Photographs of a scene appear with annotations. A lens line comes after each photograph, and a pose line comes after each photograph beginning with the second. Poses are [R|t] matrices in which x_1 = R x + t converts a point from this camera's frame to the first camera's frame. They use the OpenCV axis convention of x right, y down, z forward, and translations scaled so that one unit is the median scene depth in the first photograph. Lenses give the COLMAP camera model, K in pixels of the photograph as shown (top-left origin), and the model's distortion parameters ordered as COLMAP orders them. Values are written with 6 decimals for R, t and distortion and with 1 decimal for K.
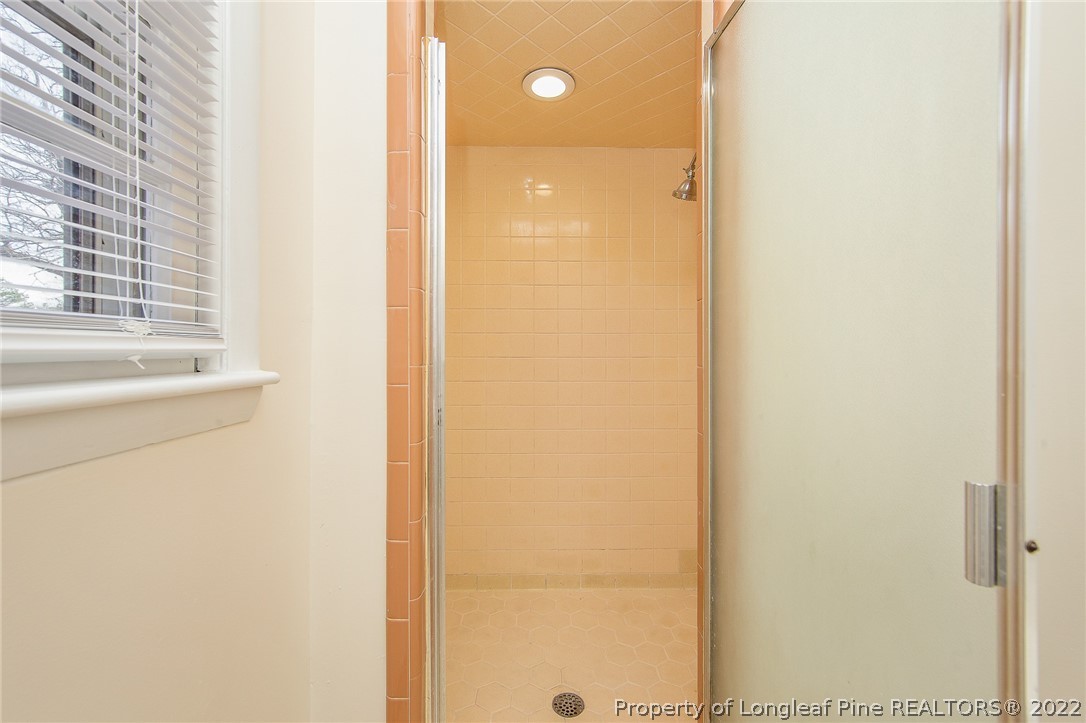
lens RADIAL K [[440.3, 0, 543.8], [0, 440.3, 344.4], [0, 0, 1]] dist [-0.008745, 0.000490]
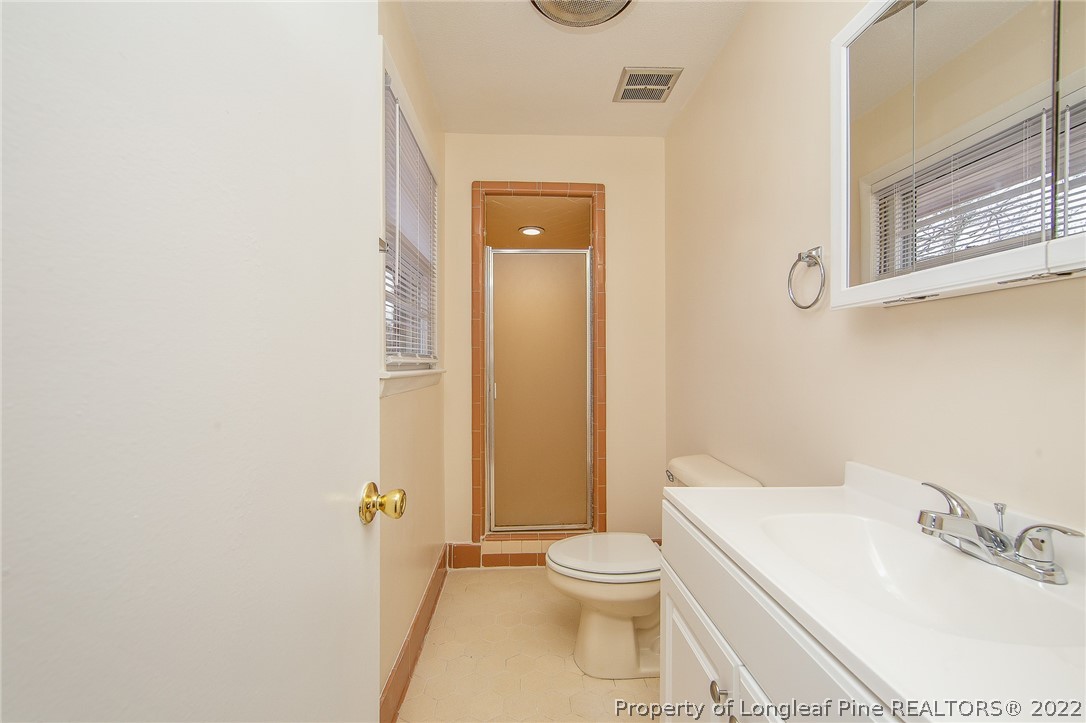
lens RADIAL K [[440.3, 0, 543.8], [0, 440.3, 344.4], [0, 0, 1]] dist [-0.008745, 0.000490]
pose [[0.999767, -0.004433, 0.021149, 0.055846], [0.005133, 0.999436, -0.033173, -0.008058], [-0.020990, 0.033274, 0.999226, -2.565546]]
